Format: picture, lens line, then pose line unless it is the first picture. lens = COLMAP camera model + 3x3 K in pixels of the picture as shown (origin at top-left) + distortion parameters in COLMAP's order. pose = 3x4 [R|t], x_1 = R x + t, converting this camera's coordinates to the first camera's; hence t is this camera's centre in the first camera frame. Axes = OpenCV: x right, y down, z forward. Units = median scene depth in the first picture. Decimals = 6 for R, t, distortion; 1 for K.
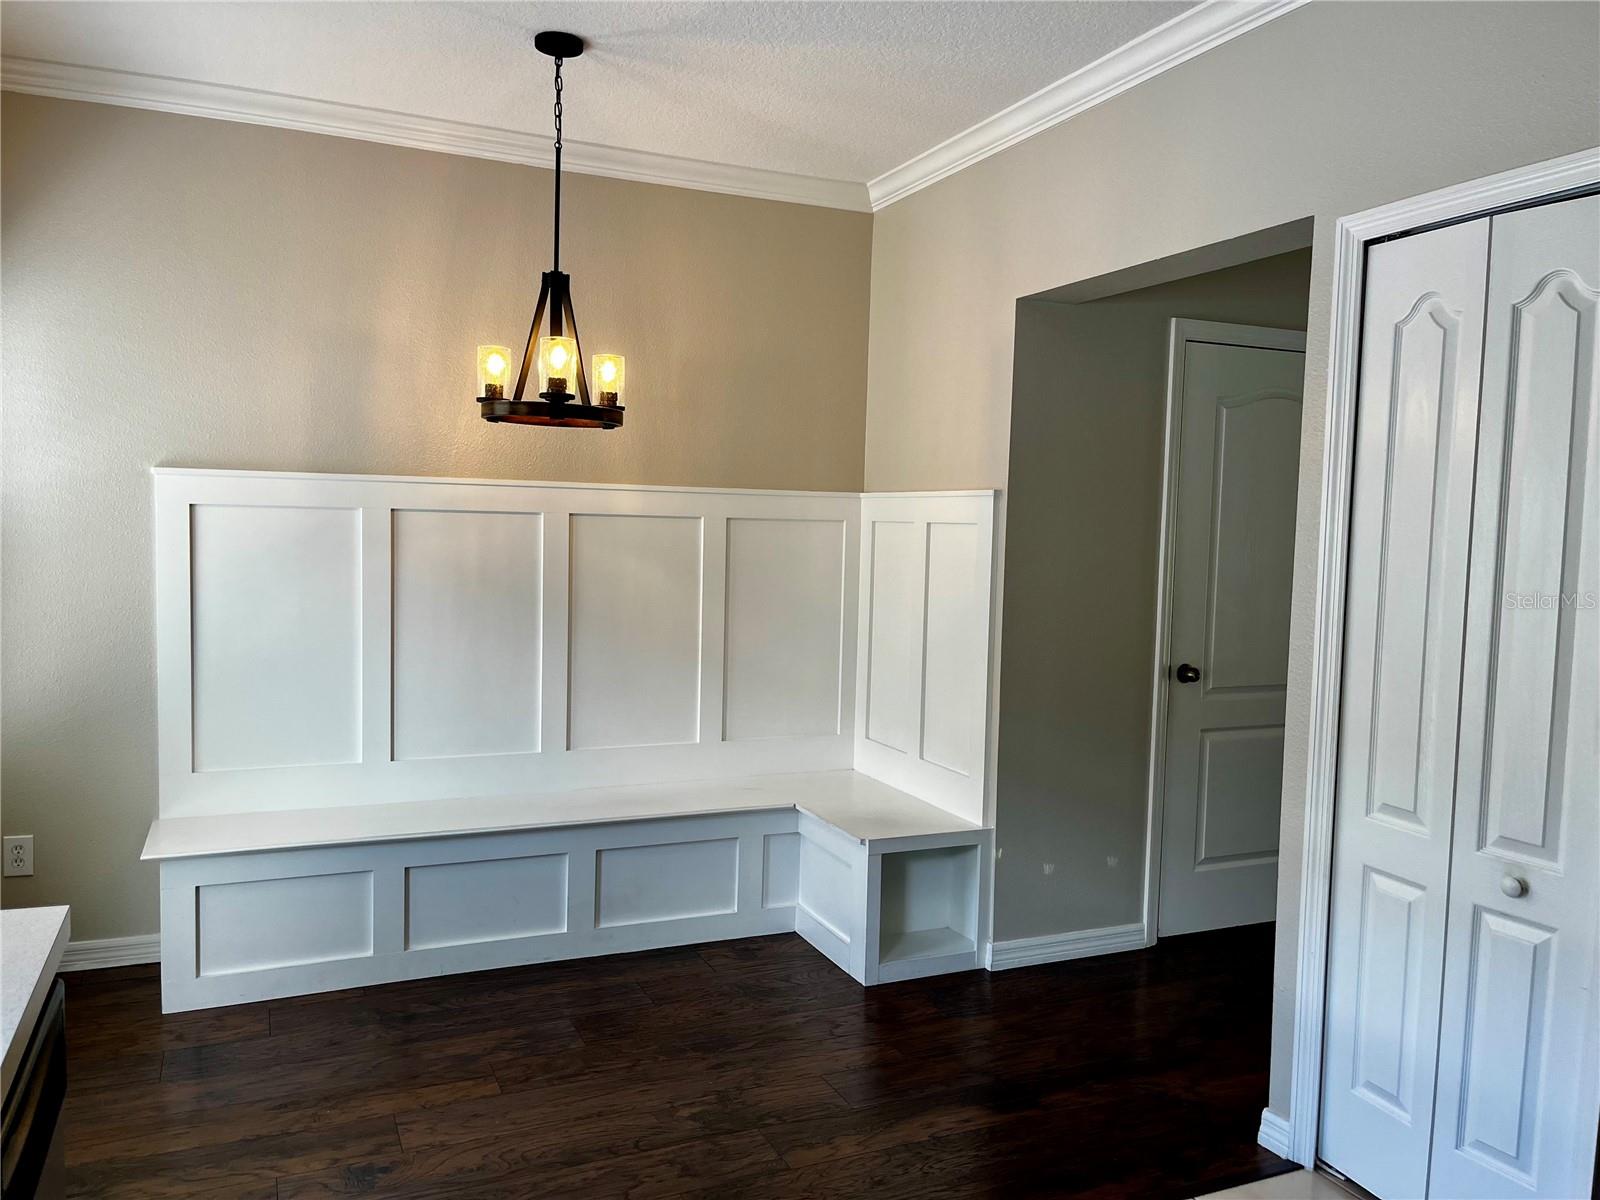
lens RADIAL K [[1224.1, 0, 800.0], [0, 1224.1, 600.0], [0, 0, 1]] dist [0.064847, -0.097782]
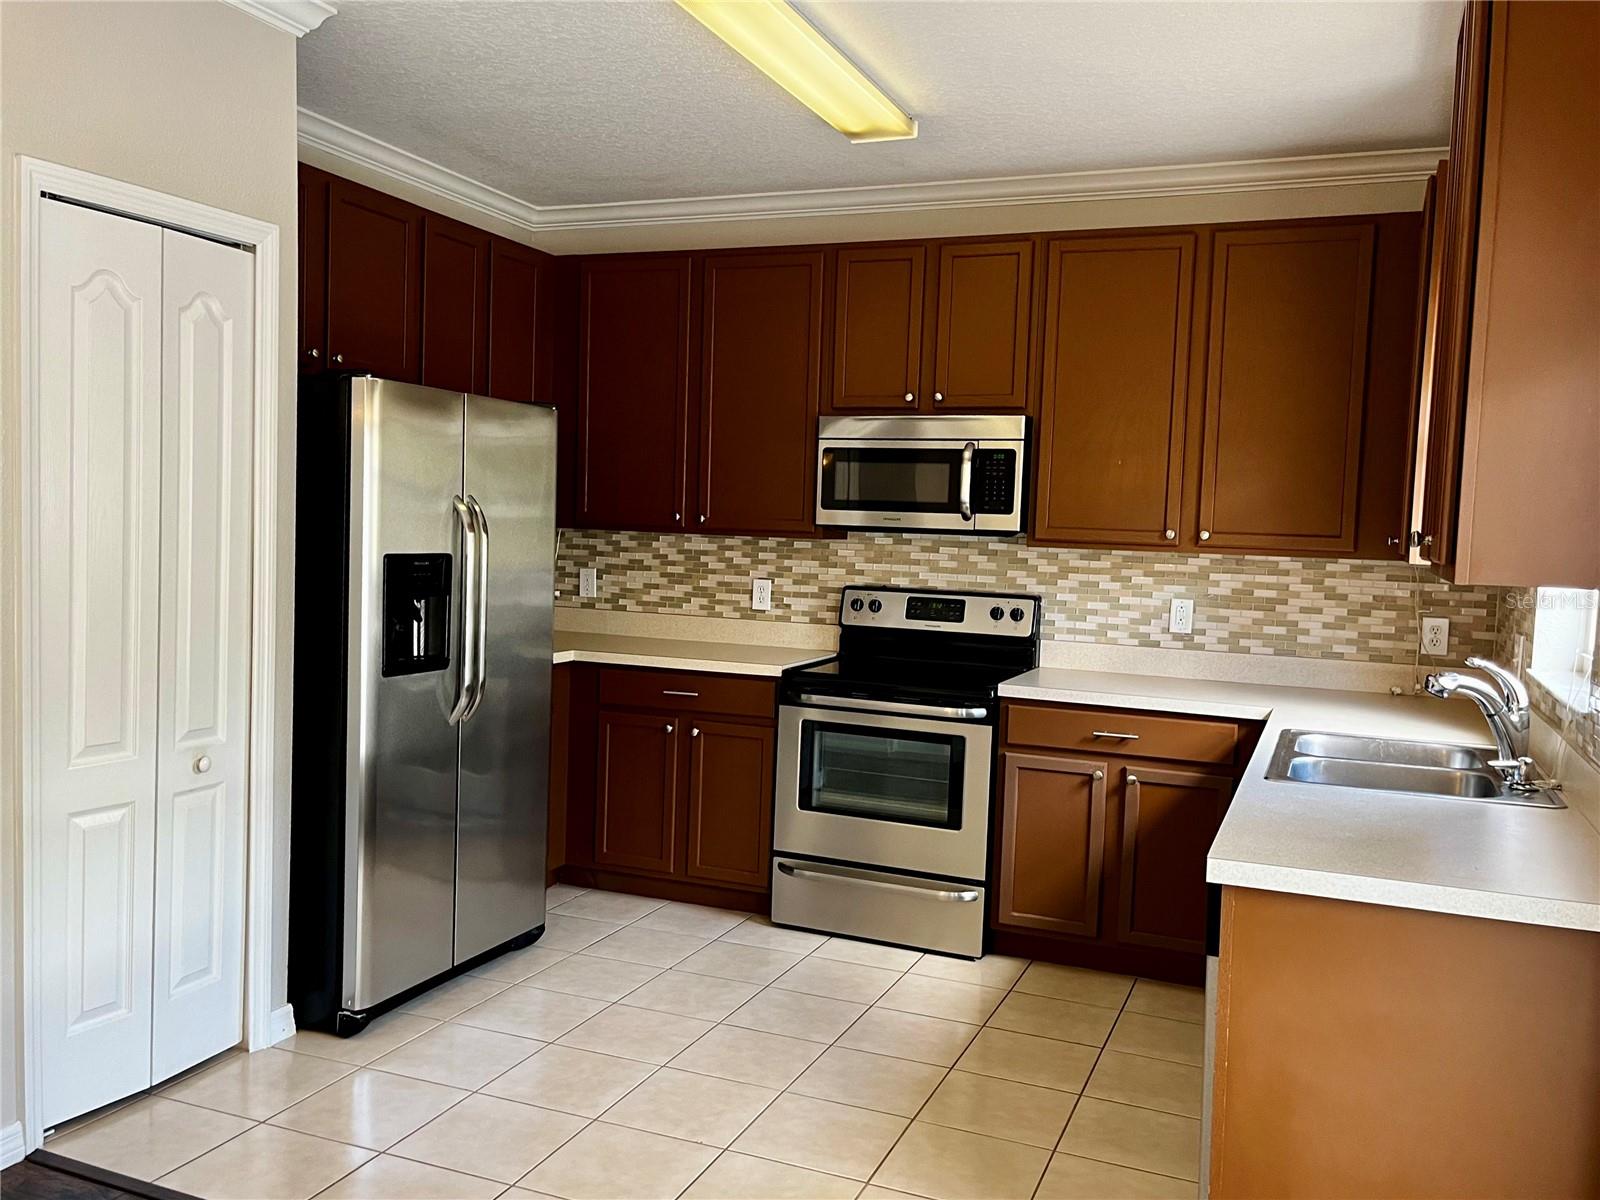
lens RADIAL K [[1224.1, 0, 800.0], [0, 1224.1, 600.0], [0, 0, 1]] dist [0.064847, -0.097782]
pose [[-0.674189, -0.090576, 0.732984, -0.739629], [0.001510, 0.992280, 0.124007, -0.094056], [-0.738557, 0.084712, -0.668847, 1.314807]]
